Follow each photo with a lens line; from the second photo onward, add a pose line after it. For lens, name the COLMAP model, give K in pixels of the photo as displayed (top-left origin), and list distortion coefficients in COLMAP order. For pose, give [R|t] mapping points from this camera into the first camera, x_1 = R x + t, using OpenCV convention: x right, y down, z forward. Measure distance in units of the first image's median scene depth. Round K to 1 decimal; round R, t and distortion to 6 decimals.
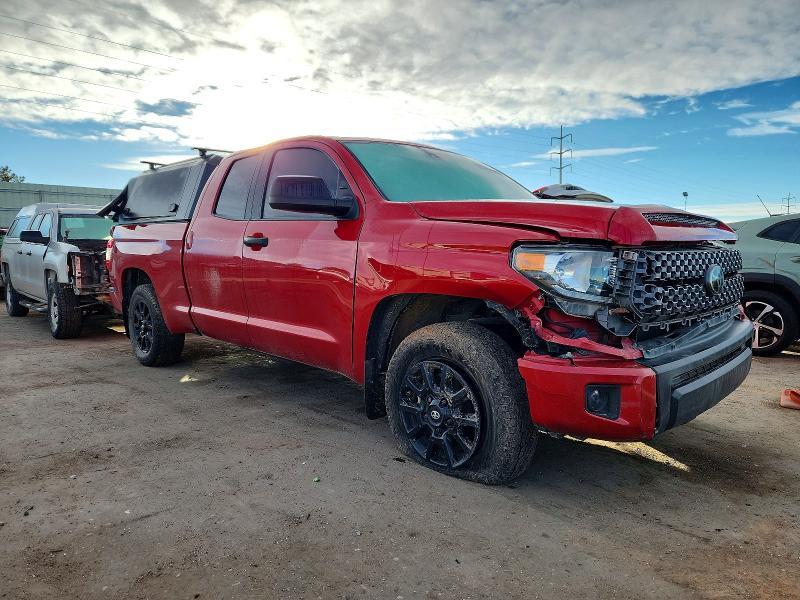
lens RADIAL K [[528.9, 0, 399.2], [0, 528.9, 299.5], [0, 0, 1]] dist [0.076958, -0.057767]
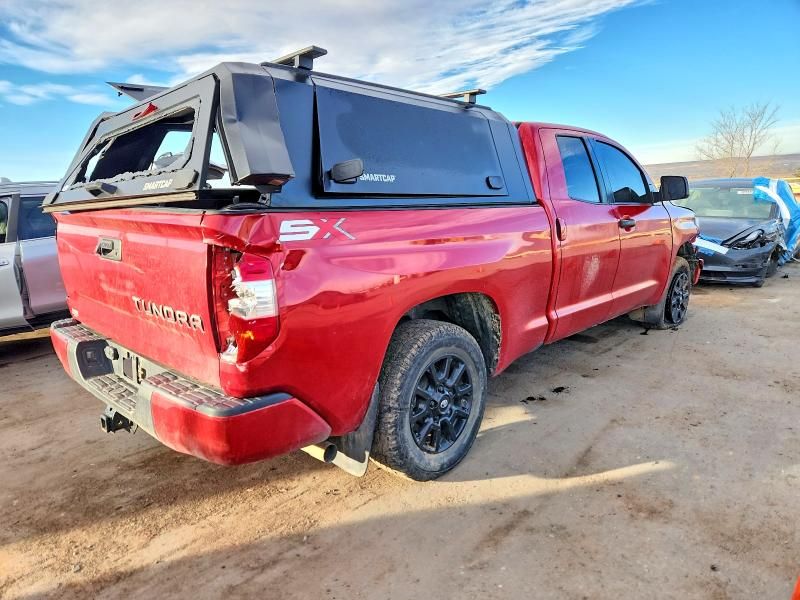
lens RADIAL K [[528.9, 0, 399.2], [0, 528.9, 299.5], [0, 0, 1]] dist [0.076958, -0.057767]
pose [[-0.044634, -0.185504, 0.981629, -1.498452], [0.104137, 0.976391, 0.189249, -0.232438], [-0.993561, 0.110671, -0.024263, 1.627265]]
